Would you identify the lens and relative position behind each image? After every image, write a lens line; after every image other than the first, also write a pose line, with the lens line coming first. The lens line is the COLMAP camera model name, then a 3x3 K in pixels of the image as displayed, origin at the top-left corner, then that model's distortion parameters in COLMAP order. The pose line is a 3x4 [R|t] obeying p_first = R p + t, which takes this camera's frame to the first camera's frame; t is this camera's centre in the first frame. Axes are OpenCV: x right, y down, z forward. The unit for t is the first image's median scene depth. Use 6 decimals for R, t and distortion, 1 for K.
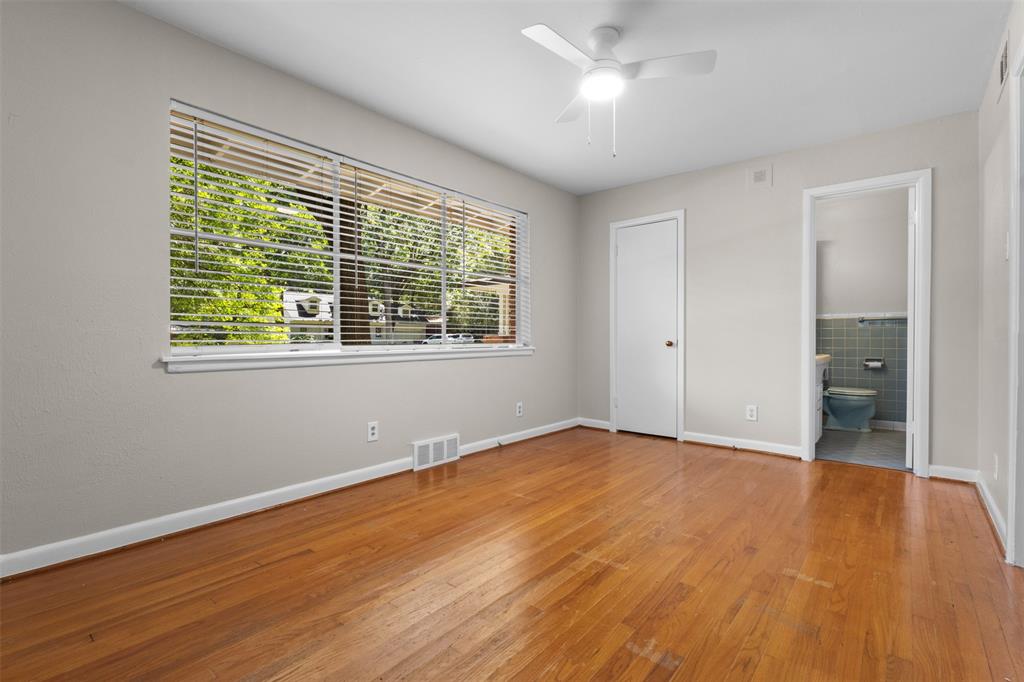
lens RADIAL K [[469.3, 0, 510.9], [0, 469.3, 340.2], [0, 0, 1]] dist [0.000332, 0.000991]
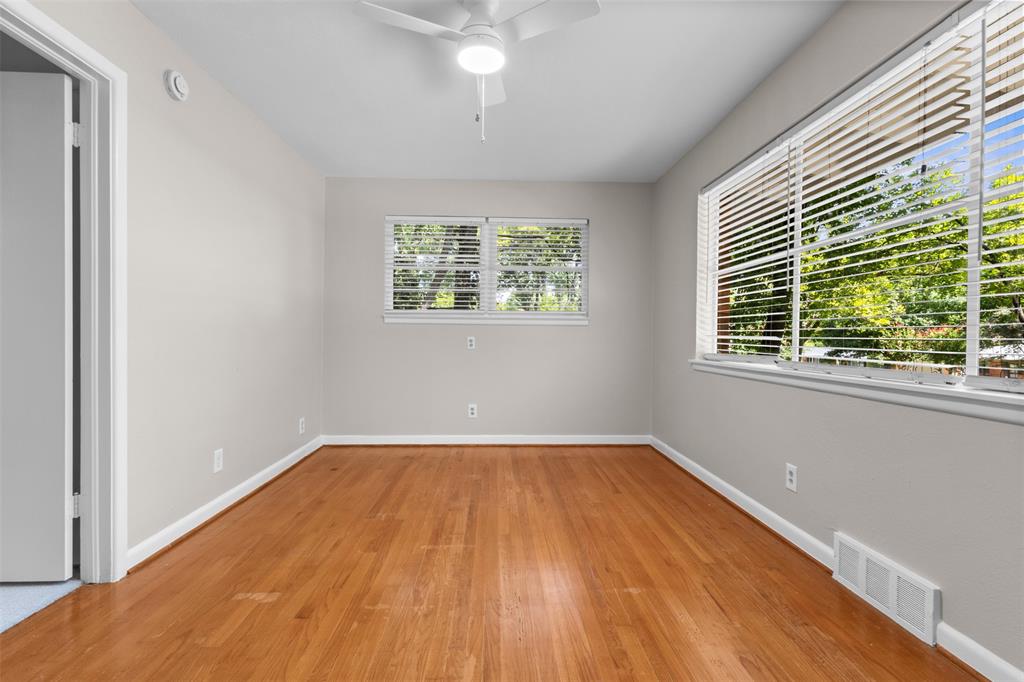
lens RADIAL K [[469.3, 0, 510.9], [0, 469.3, 340.2], [0, 0, 1]] dist [0.000332, 0.000991]
pose [[-0.740348, -0.001477, -0.672222, 0.547543], [-0.014837, 0.999790, 0.014144, -0.028695], [0.672060, 0.020445, -0.740215, 1.262826]]
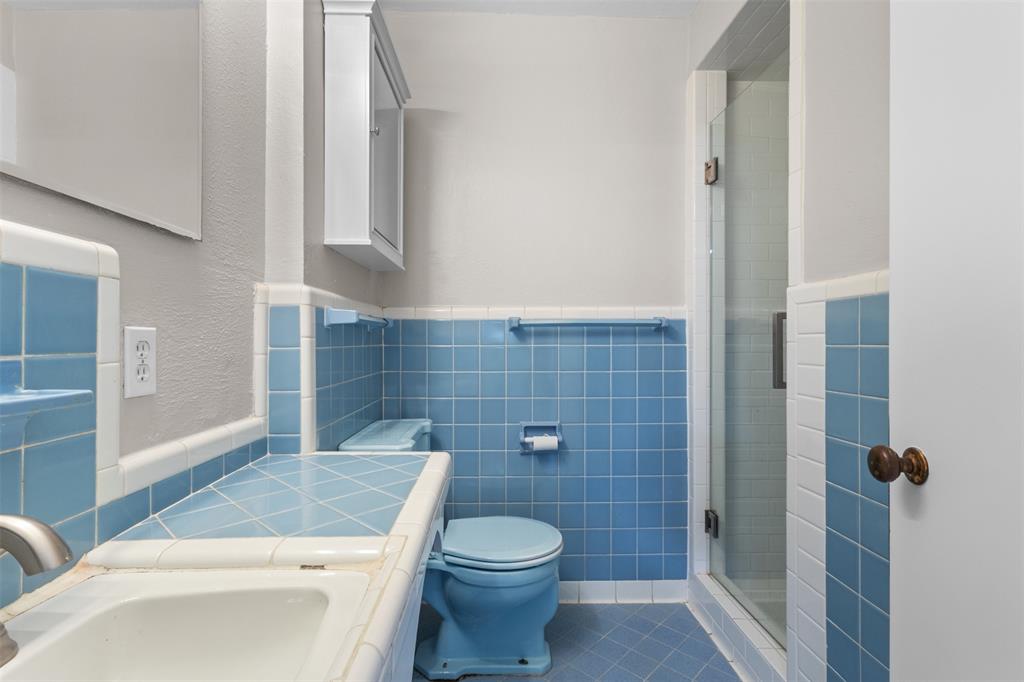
lens RADIAL K [[479.4, 0, 509.3], [0, 479.4, 338.8], [0, 0, 1]] dist [0.011161, 0.000183]
pose [[0.748969, 0.000630, 0.662604, 0.803334], [0.005470, 0.999960, -0.007134, -0.047806], [-0.662582, 0.008967, 0.748936, 1.177030]]
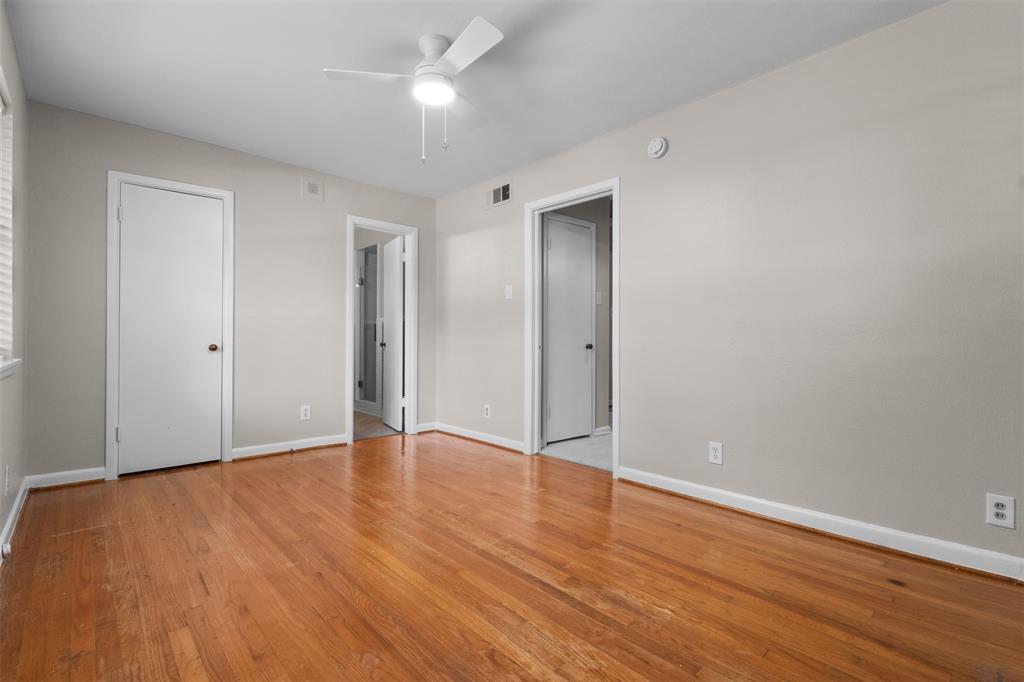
lens RADIAL K [[469.3, 0, 510.9], [0, 469.3, 340.2], [0, 0, 1]] dist [0.000332, 0.000991]
pose [[0.126400, -0.001842, 0.991978, -0.590390], [0.003964, 0.999991, 0.001352, -0.006697], [-0.991971, 0.003761, 0.126406, 0.534955]]
